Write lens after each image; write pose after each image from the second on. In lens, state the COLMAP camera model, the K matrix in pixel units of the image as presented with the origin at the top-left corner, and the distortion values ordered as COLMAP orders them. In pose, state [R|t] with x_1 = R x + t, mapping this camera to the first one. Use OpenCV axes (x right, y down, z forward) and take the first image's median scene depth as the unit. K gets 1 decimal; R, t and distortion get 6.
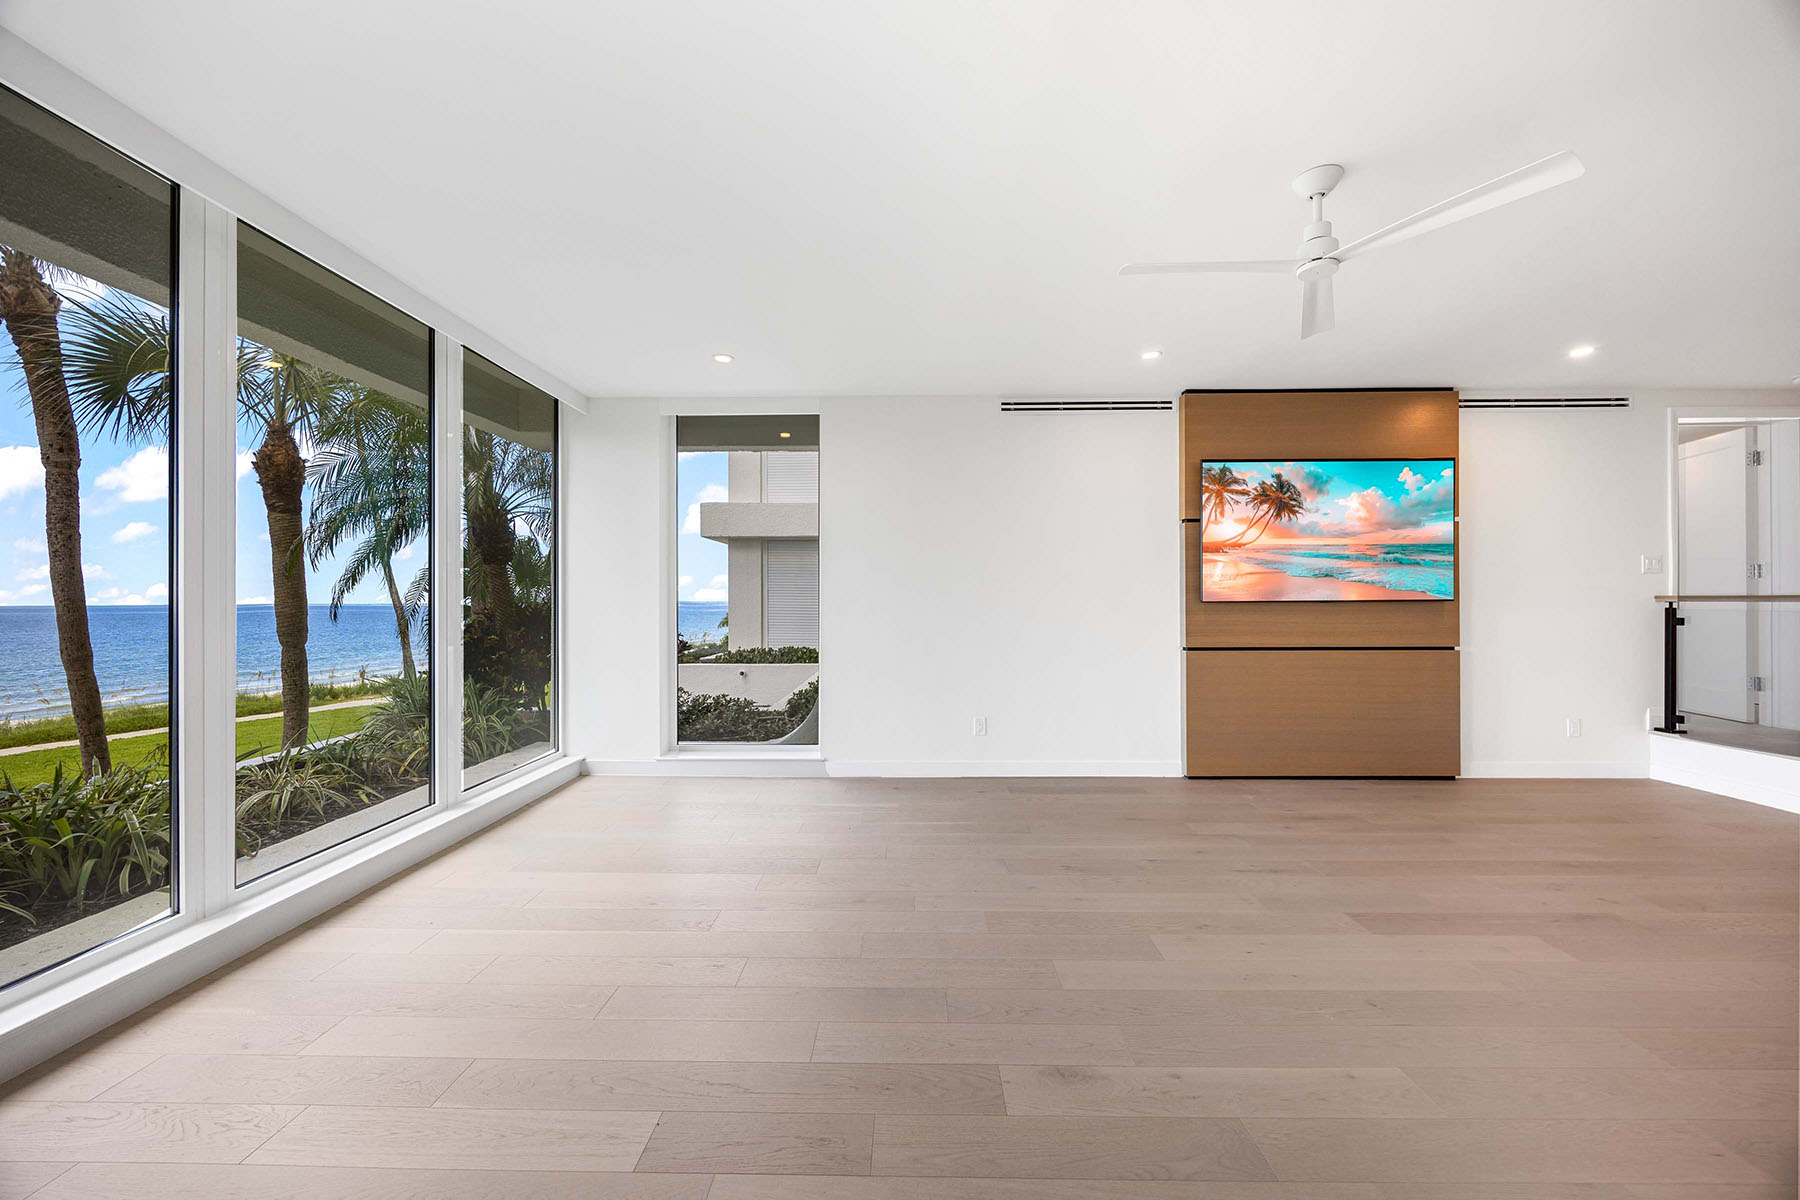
lens RADIAL K [[679.7, 0, 905.3], [0, 679.7, 597.4], [0, 0, 1]] dist [-0.001077, 0.000020]
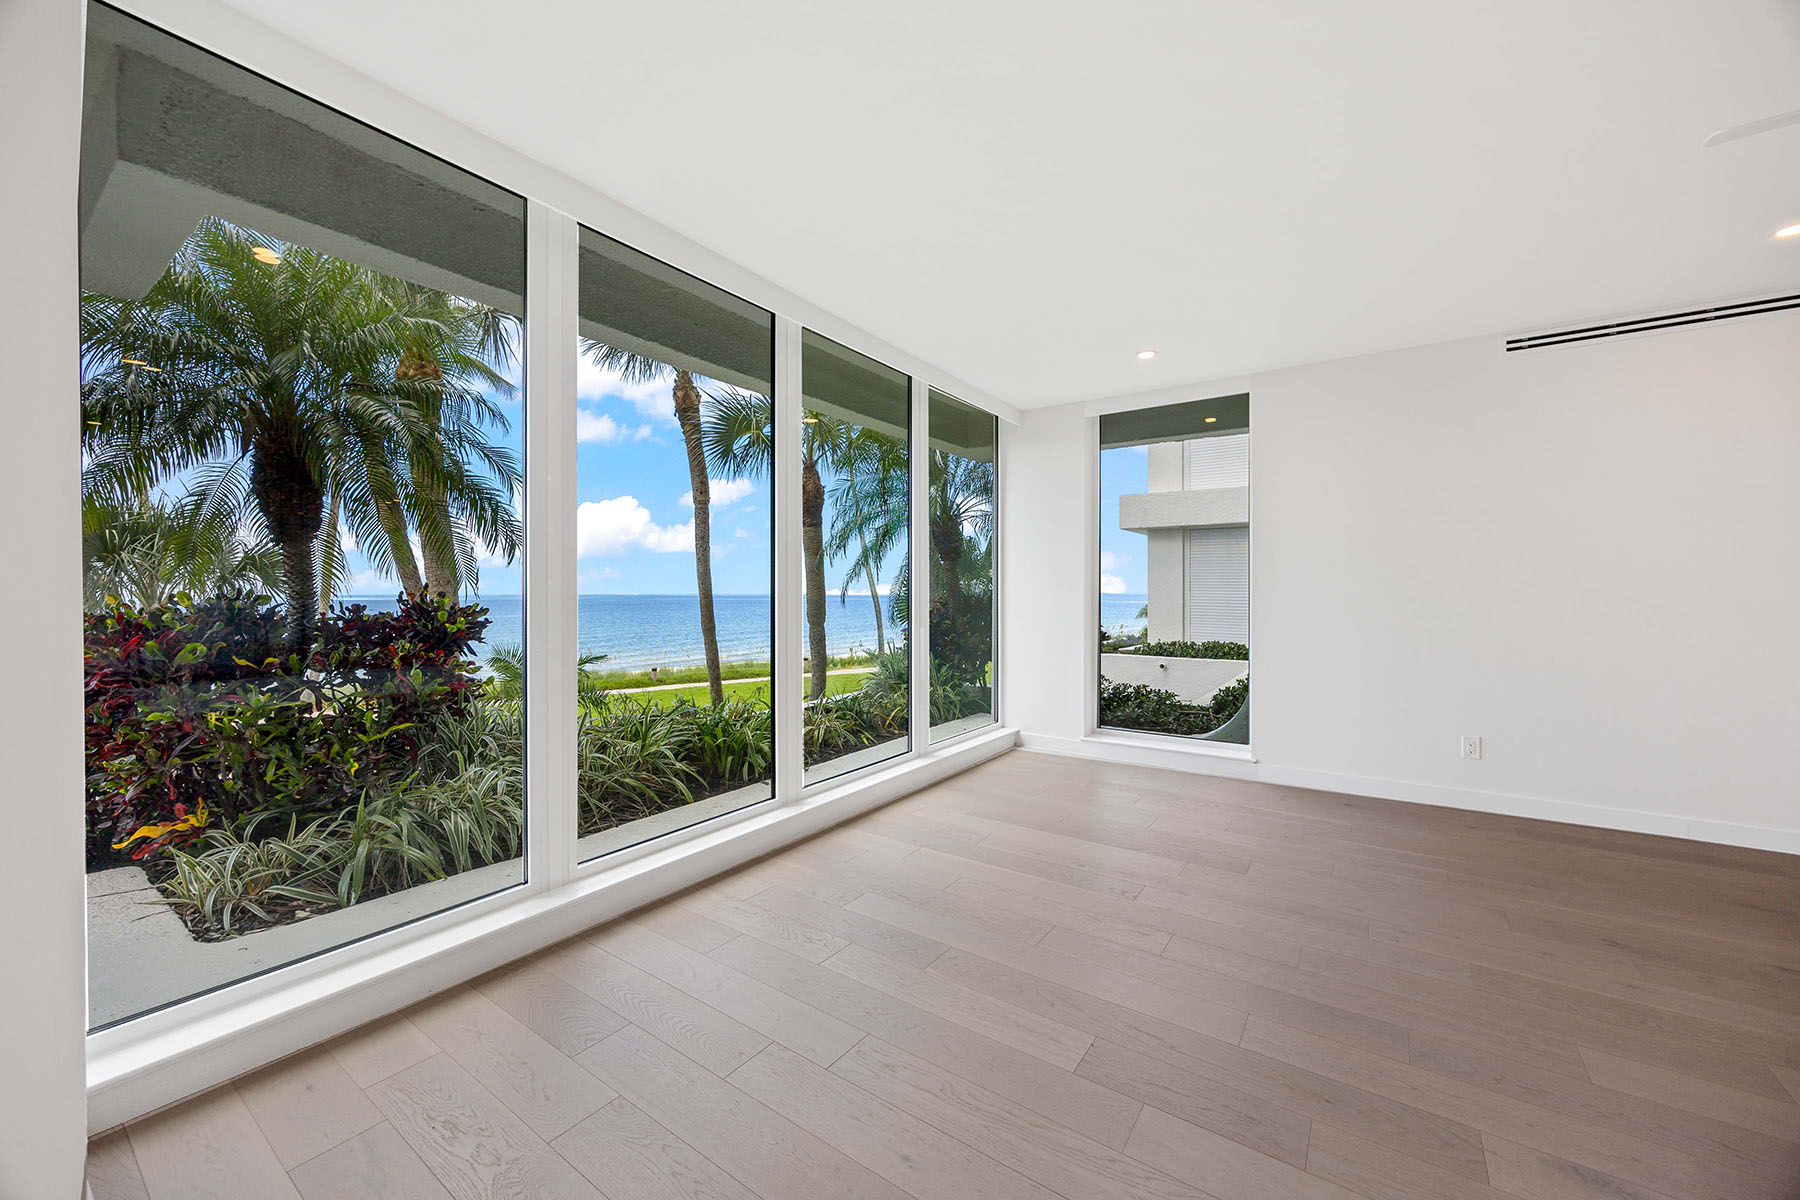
lens RADIAL K [[681.8, 0, 901.9], [0, 681.8, 596.8], [0, 0, 1]] dist [-0.000927, -0.000235]
pose [[0.826548, 0.006776, -0.562825, 0.005448], [-0.000246, 0.999932, 0.011677, 0.000551], [0.562866, -0.009513, 0.826493, -0.048674]]
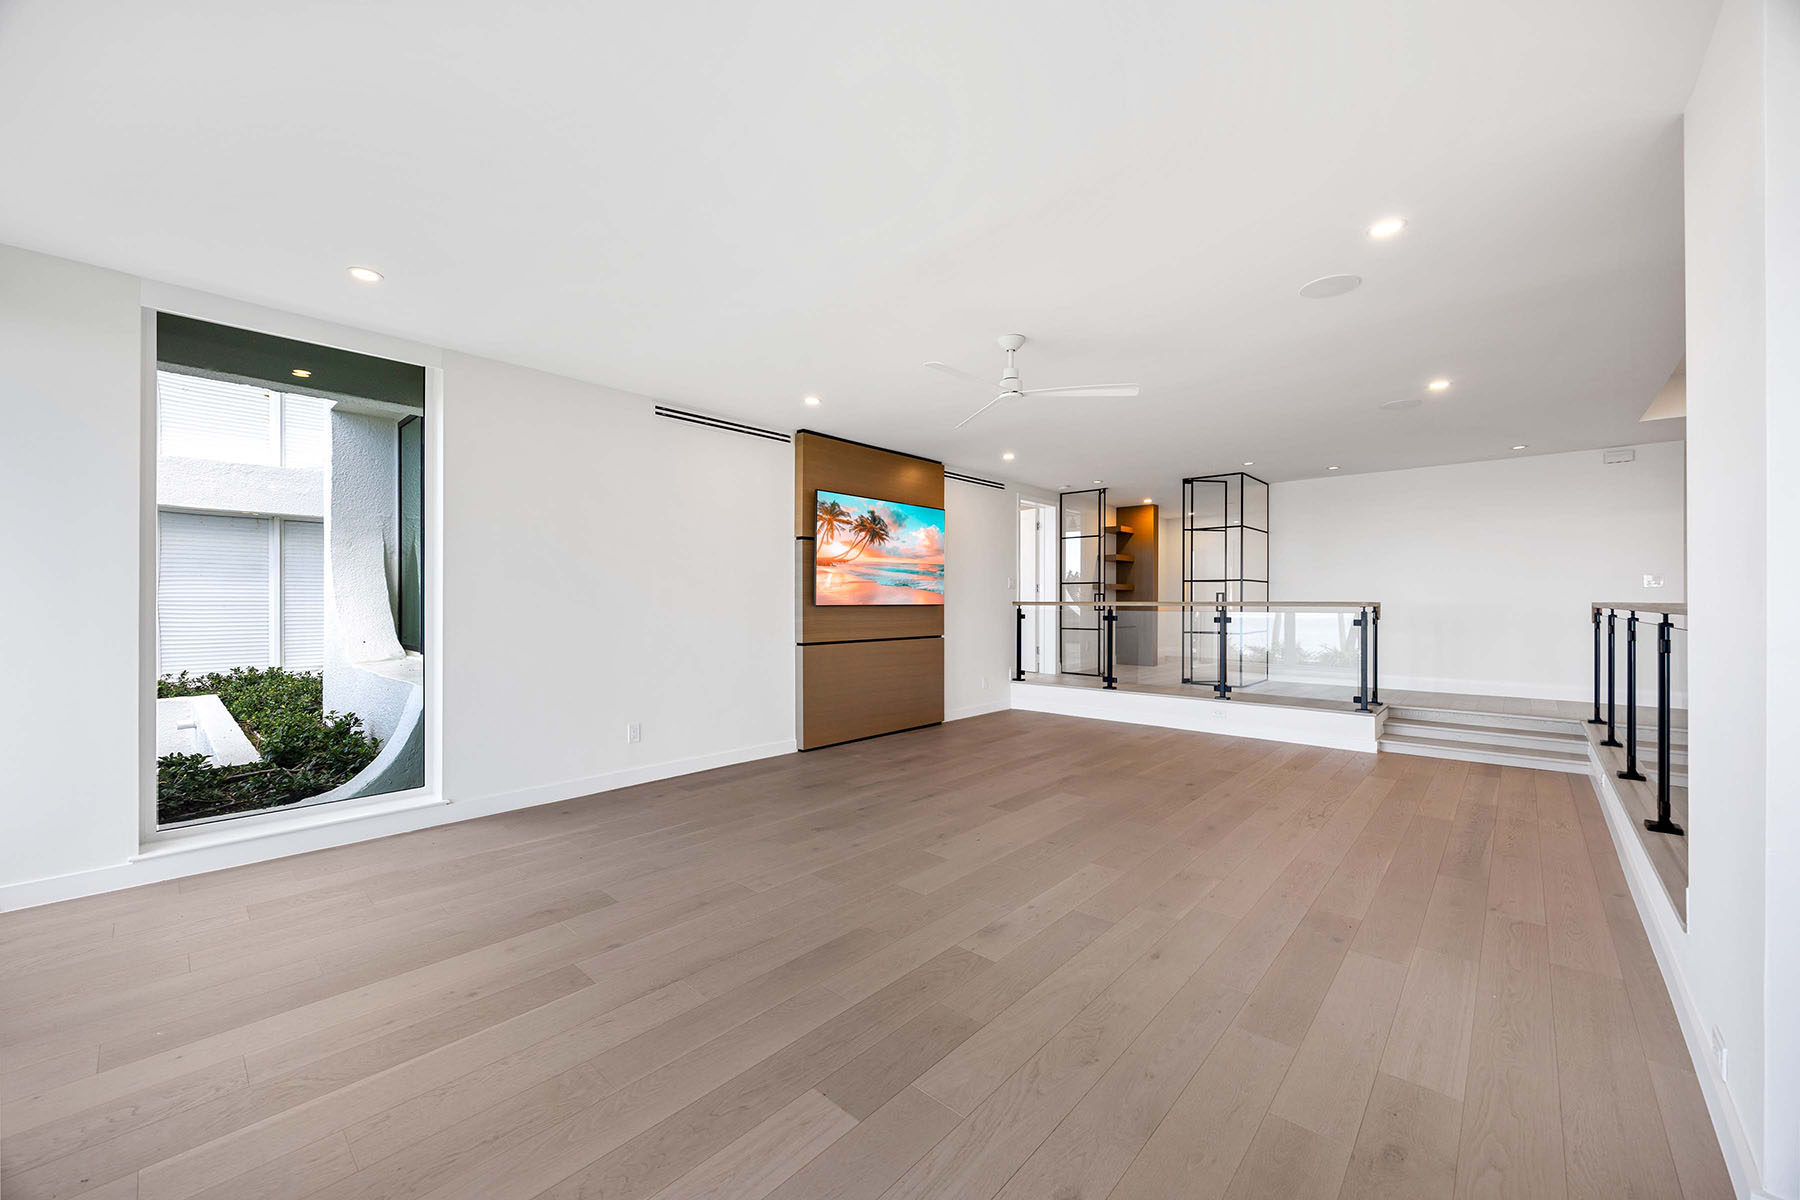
lens RADIAL K [[679.7, 0, 905.3], [0, 679.7, 597.4], [0, 0, 1]] dist [-0.001077, 0.000020]
pose [[0.664756, 0.008428, 0.747013, -0.355928], [-0.003804, 0.999962, -0.007896, 0.001102], [-0.747051, 0.002407, 0.664763, 0.062392]]
